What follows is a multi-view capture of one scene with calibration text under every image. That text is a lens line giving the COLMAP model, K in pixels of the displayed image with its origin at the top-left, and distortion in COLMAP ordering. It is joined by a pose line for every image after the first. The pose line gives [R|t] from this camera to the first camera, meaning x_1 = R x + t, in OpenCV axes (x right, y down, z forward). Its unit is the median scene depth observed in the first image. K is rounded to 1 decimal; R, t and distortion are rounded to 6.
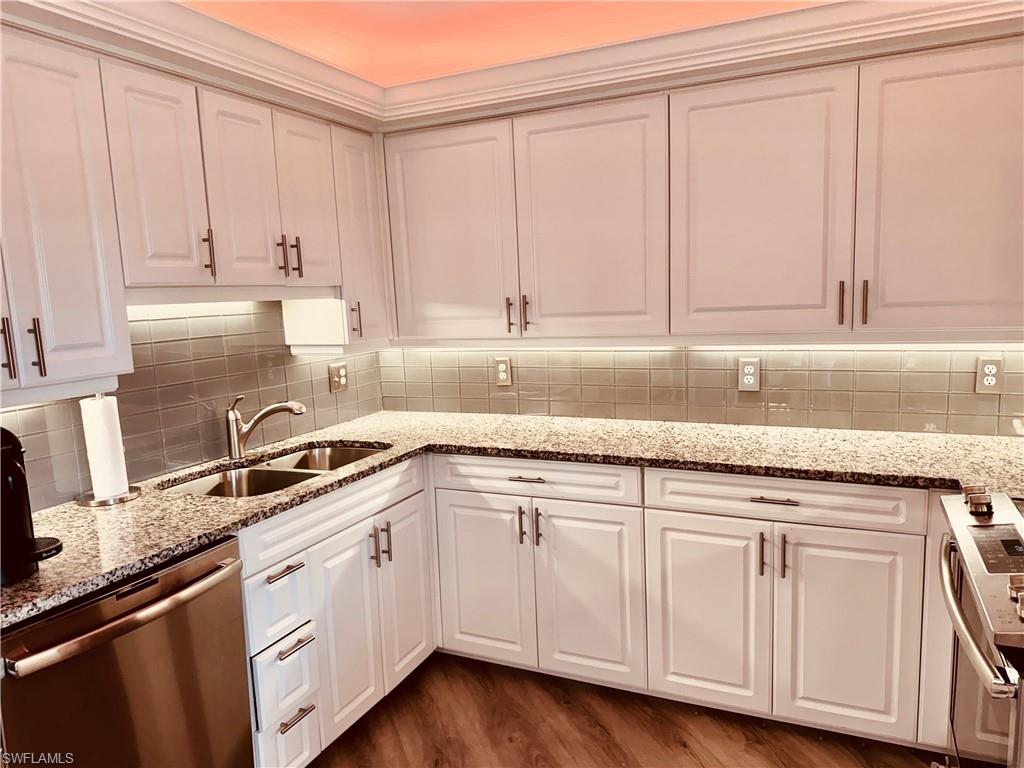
lens RADIAL K [[727.8, 0, 510.3], [0, 727.8, 388.5], [0, 0, 1]] dist [0.048066, -0.064009]
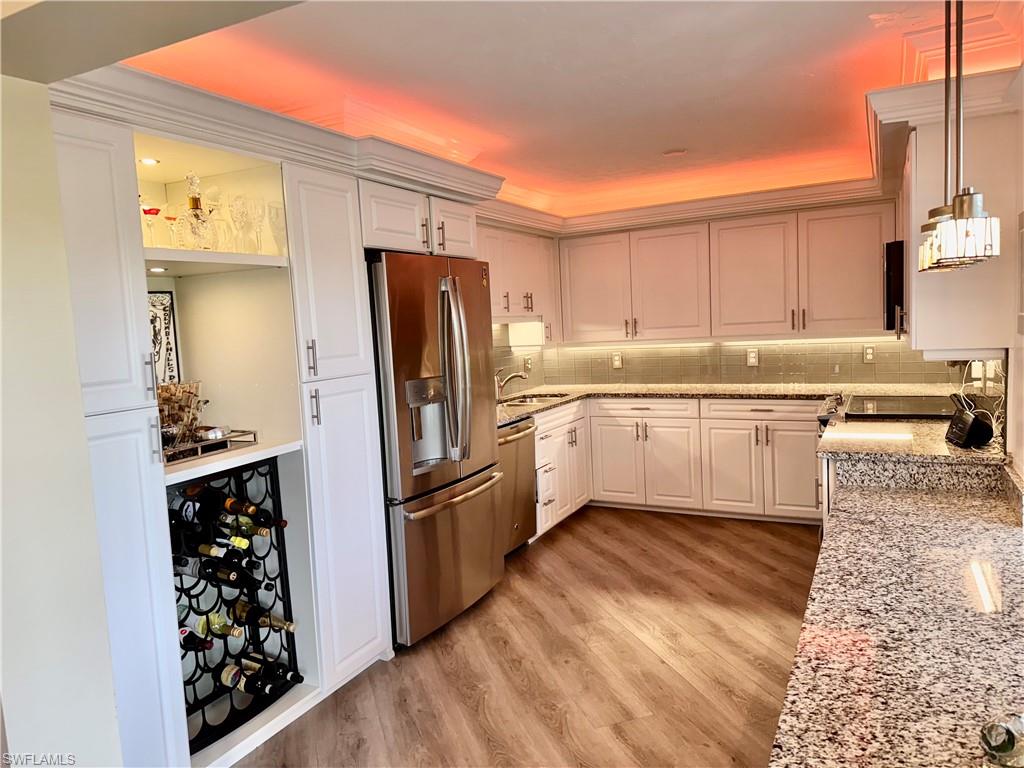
lens RADIAL K [[698.1, 0, 510.3], [0, 698.1, 379.5], [0, 0, 1]] dist [0.143063, -0.266039]
pose [[0.998482, -0.007465, -0.054577, -0.238633], [0.004903, 0.998886, -0.046931, 0.137373], [0.054867, 0.046592, 0.997406, -1.006494]]
